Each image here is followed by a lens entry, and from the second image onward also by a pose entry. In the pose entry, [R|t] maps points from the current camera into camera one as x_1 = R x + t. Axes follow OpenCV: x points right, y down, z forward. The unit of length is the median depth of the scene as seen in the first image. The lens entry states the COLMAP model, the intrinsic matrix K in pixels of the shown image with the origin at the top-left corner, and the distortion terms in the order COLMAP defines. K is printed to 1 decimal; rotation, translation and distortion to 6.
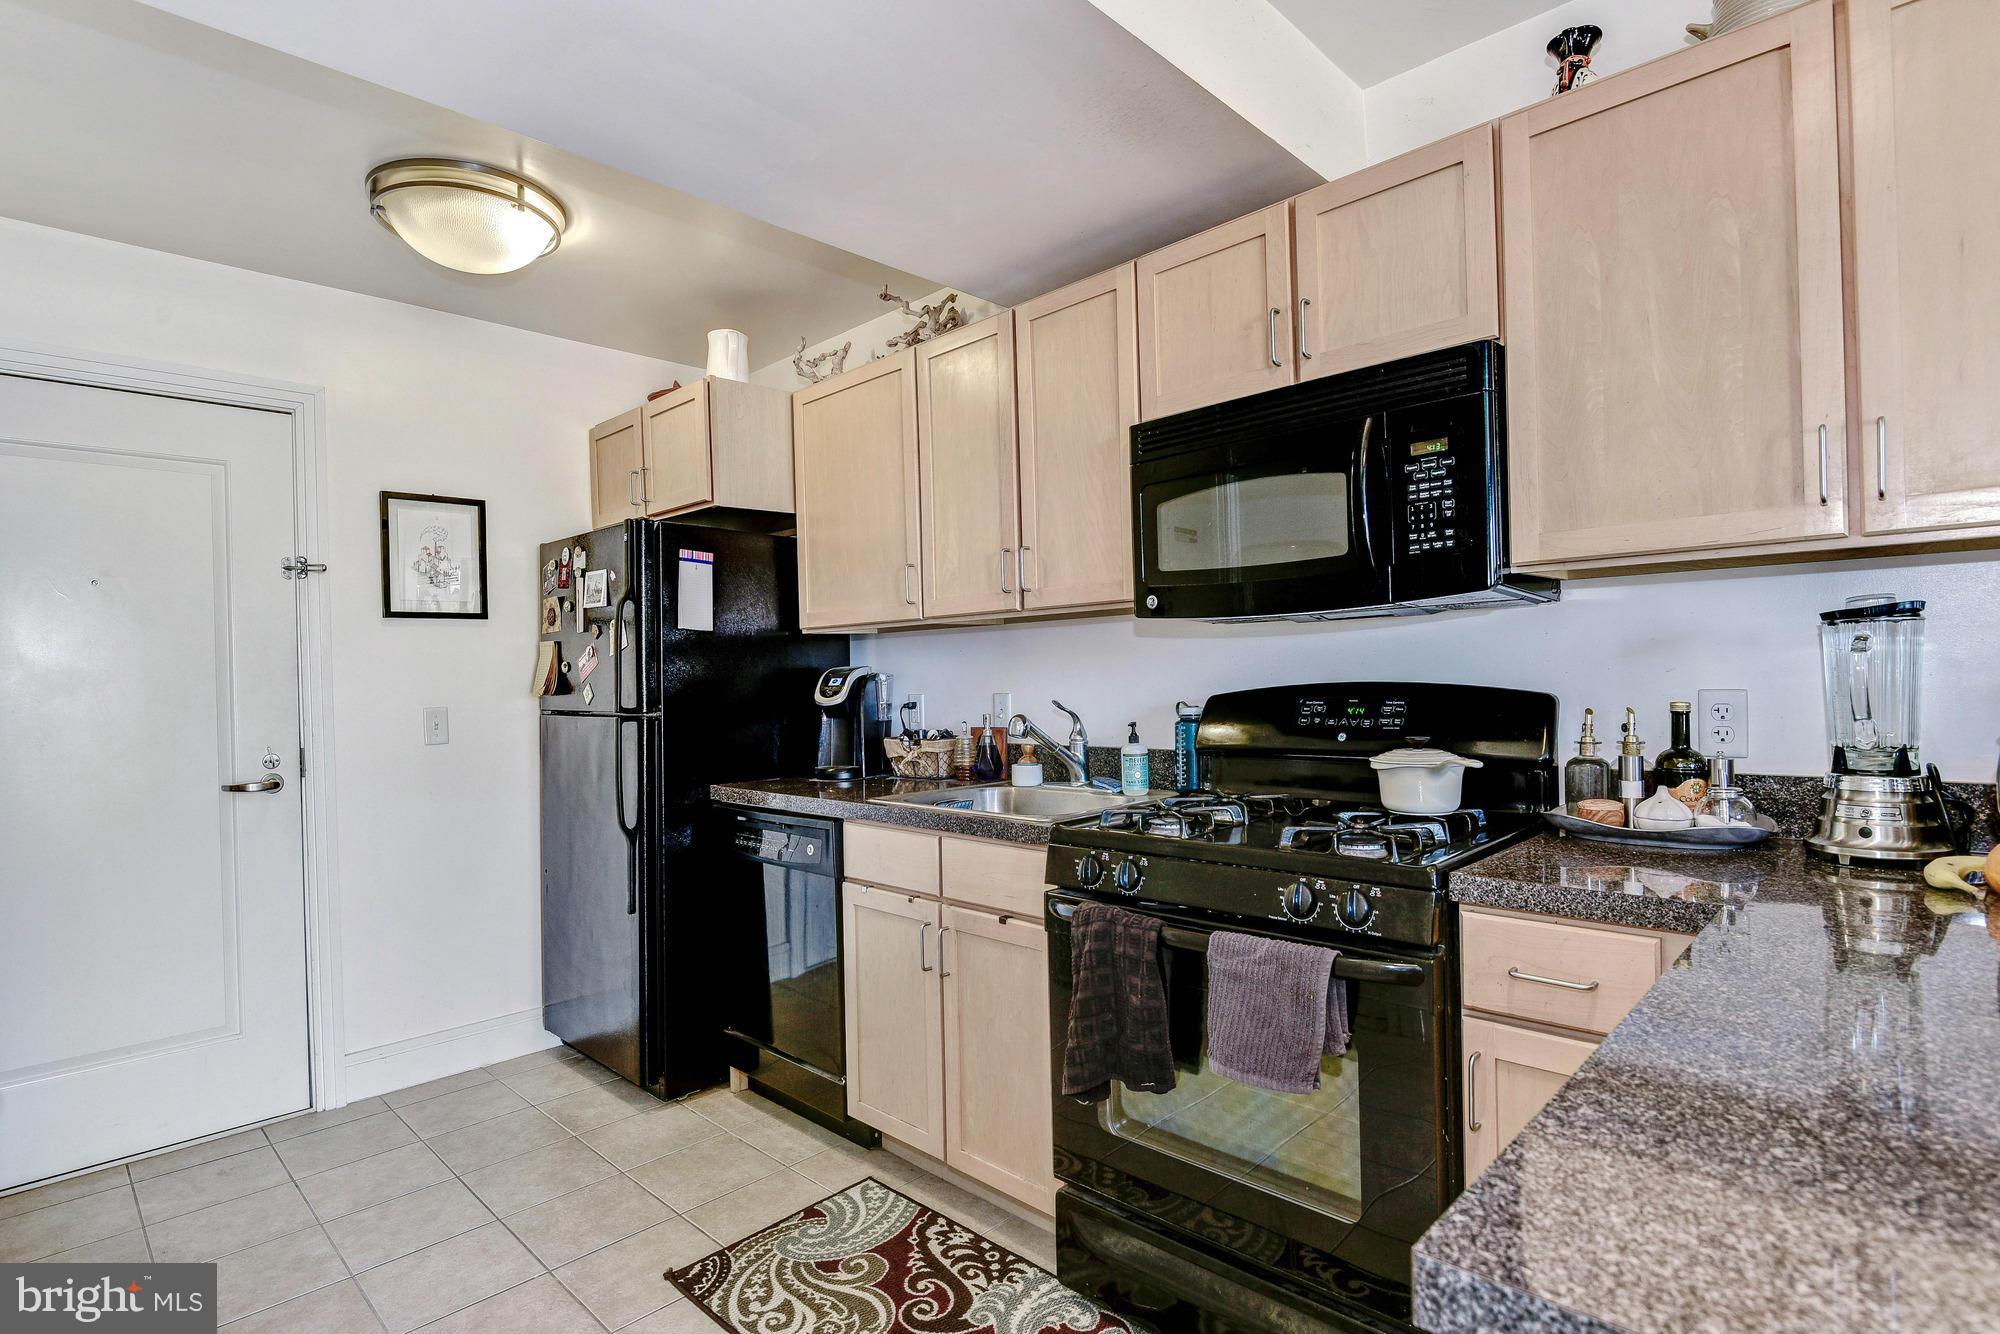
lens RADIAL K [[1058.8, 0, 997.4], [0, 1058.8, 681.9], [0, 0, 1]] dist [-0.005471, -0.001656]
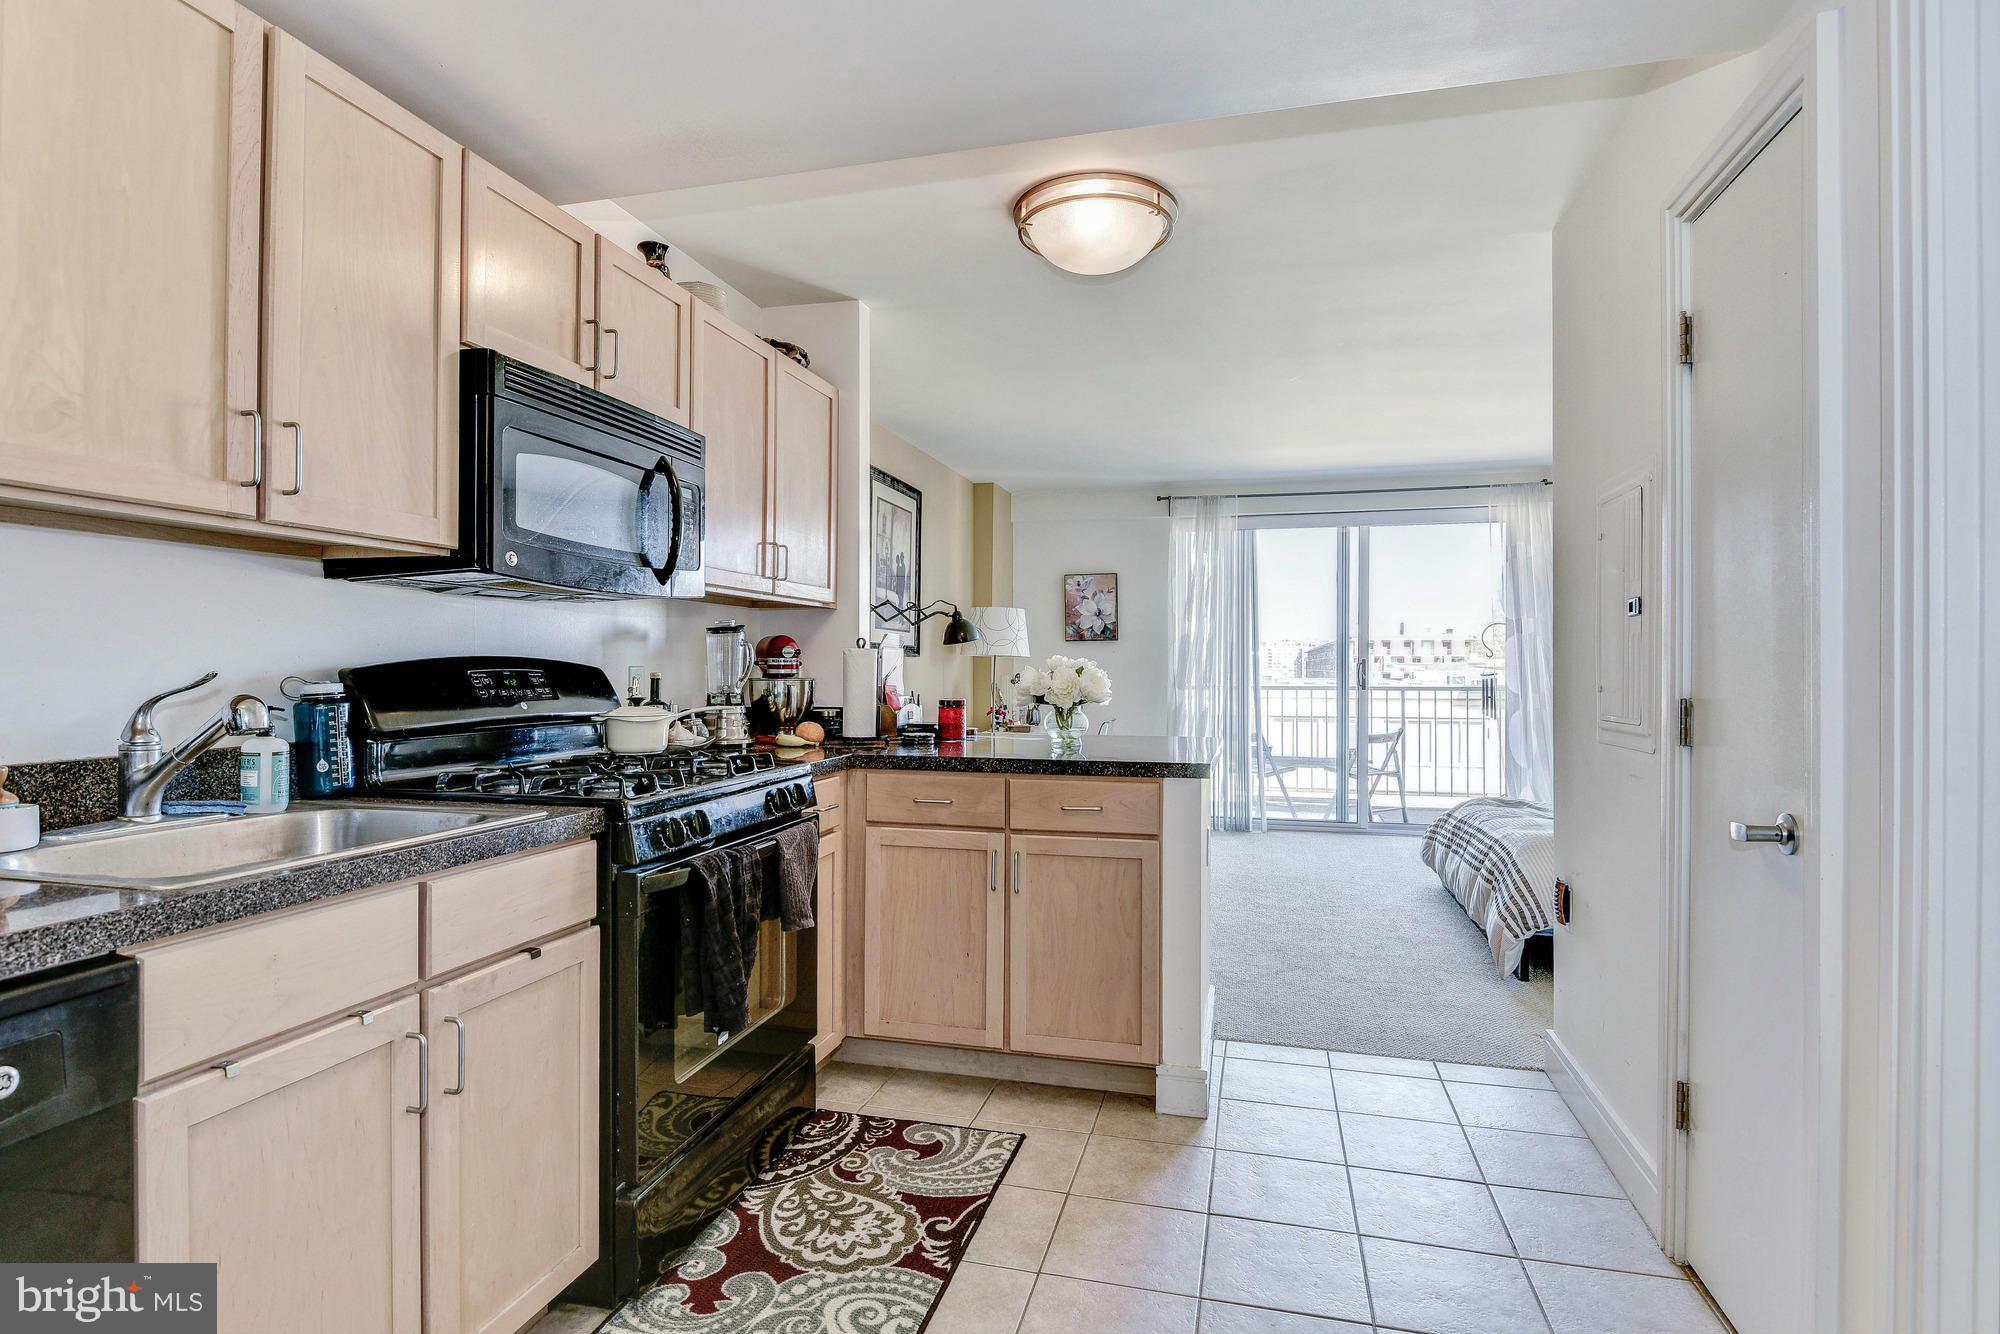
lens RADIAL K [[989.2, 0, 1000.0], [0, 989.2, 667.0], [0, 0, 1]] dist [0.002624, -0.019475]
pose [[-0.526199, 0.022653, 0.850060, -0.584306], [0.017912, 0.999719, -0.015553, 0.026411], [-0.850173, 0.007042, -0.526457, 0.812191]]
